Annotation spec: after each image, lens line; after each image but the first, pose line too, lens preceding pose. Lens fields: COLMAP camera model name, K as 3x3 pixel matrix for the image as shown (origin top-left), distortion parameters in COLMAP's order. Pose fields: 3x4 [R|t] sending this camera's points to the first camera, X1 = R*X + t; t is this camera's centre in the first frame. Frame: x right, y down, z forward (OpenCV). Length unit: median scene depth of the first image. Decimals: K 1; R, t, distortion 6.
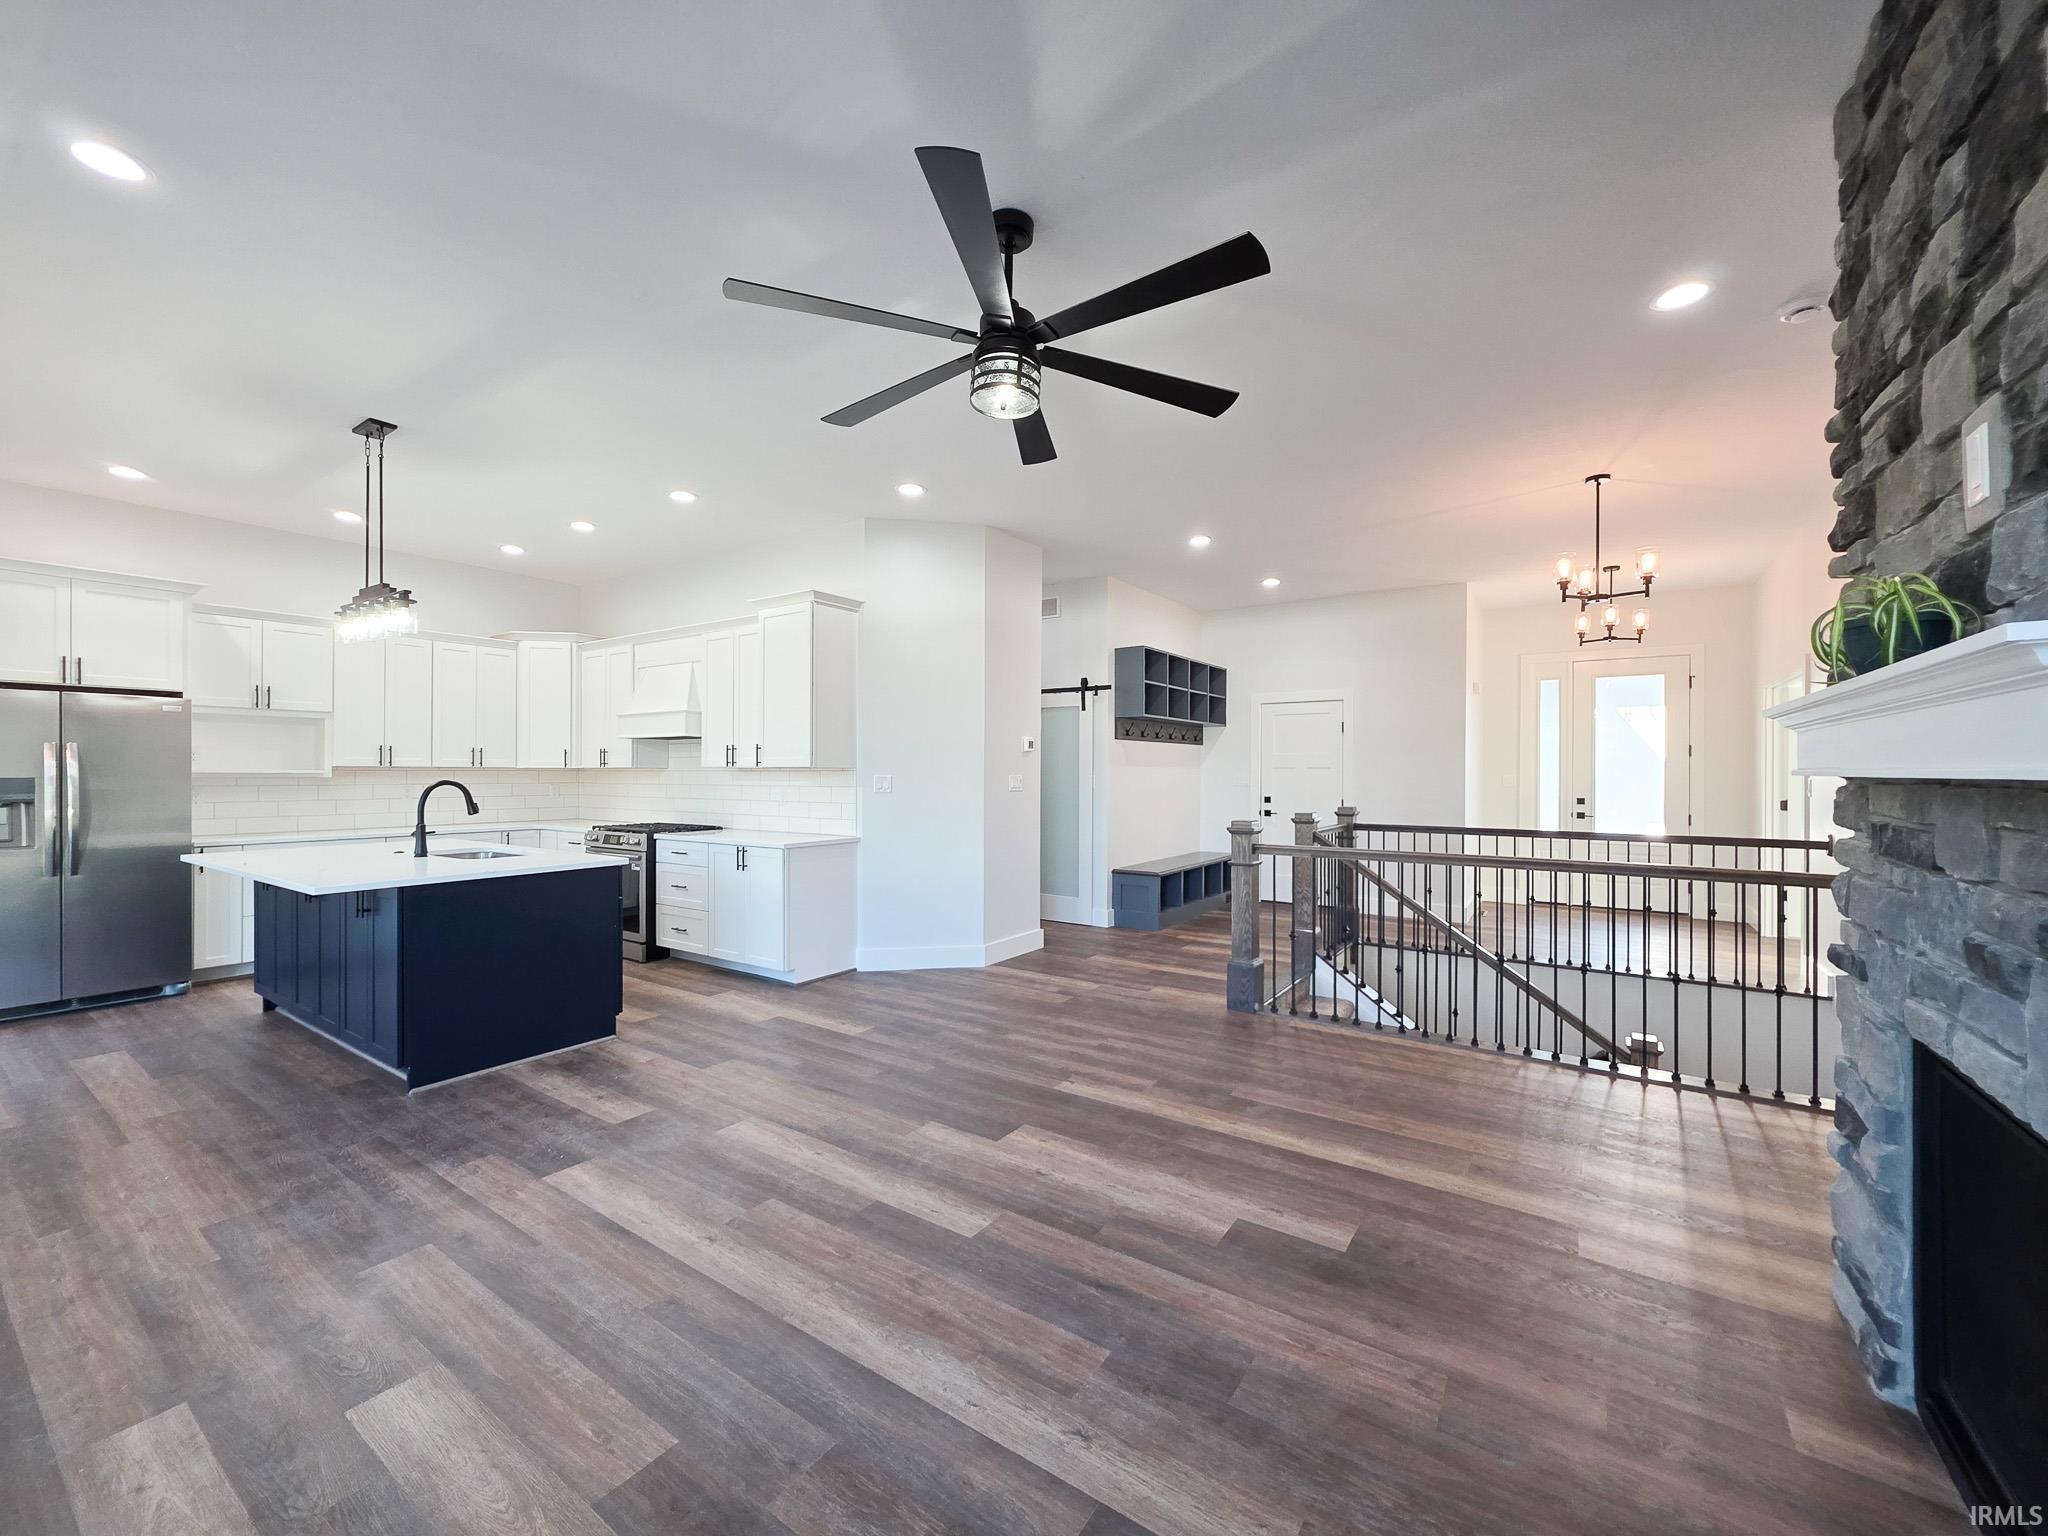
lens RADIAL K [[821.3, 0, 1028.3], [0, 821.3, 773.1], [0, 0, 1]] dist [0.002172, 0.000033]
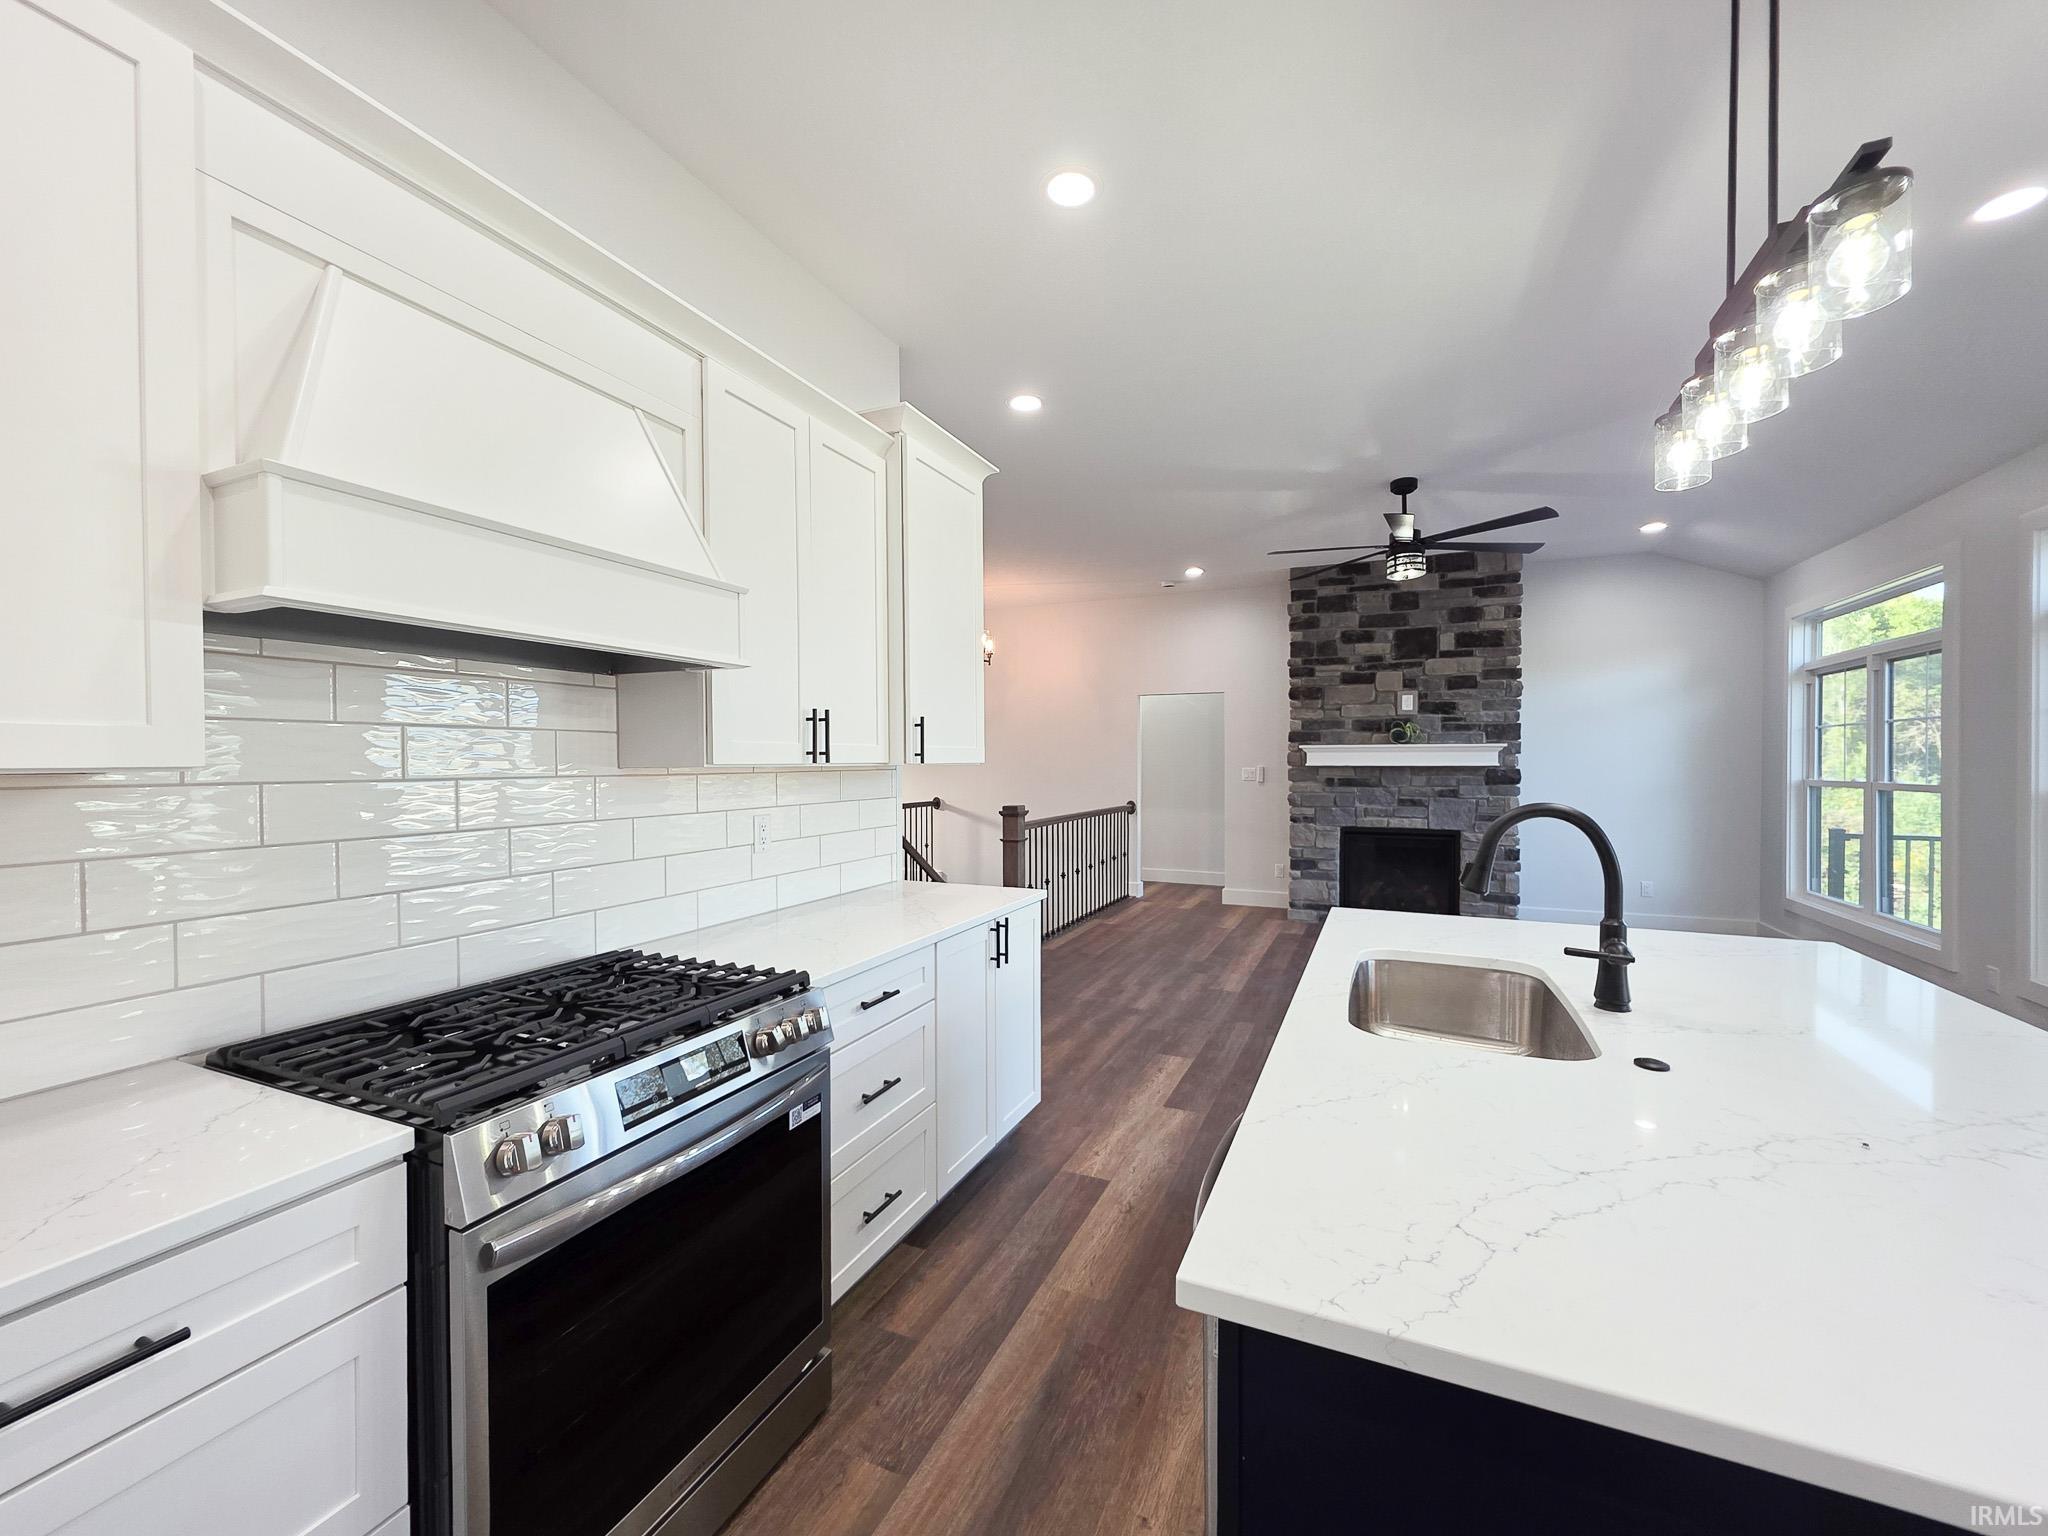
lens RADIAL K [[821.3, 0, 1029.8], [0, 821.3, 775.0], [0, 0, 1]] dist [0.002172, 0.000033]
pose [[-0.185146, -0.018321, 0.982540, -0.831670], [0.002721, 0.999813, 0.019156, -0.010417], [-0.982707, 0.006220, -0.185062, 1.047083]]
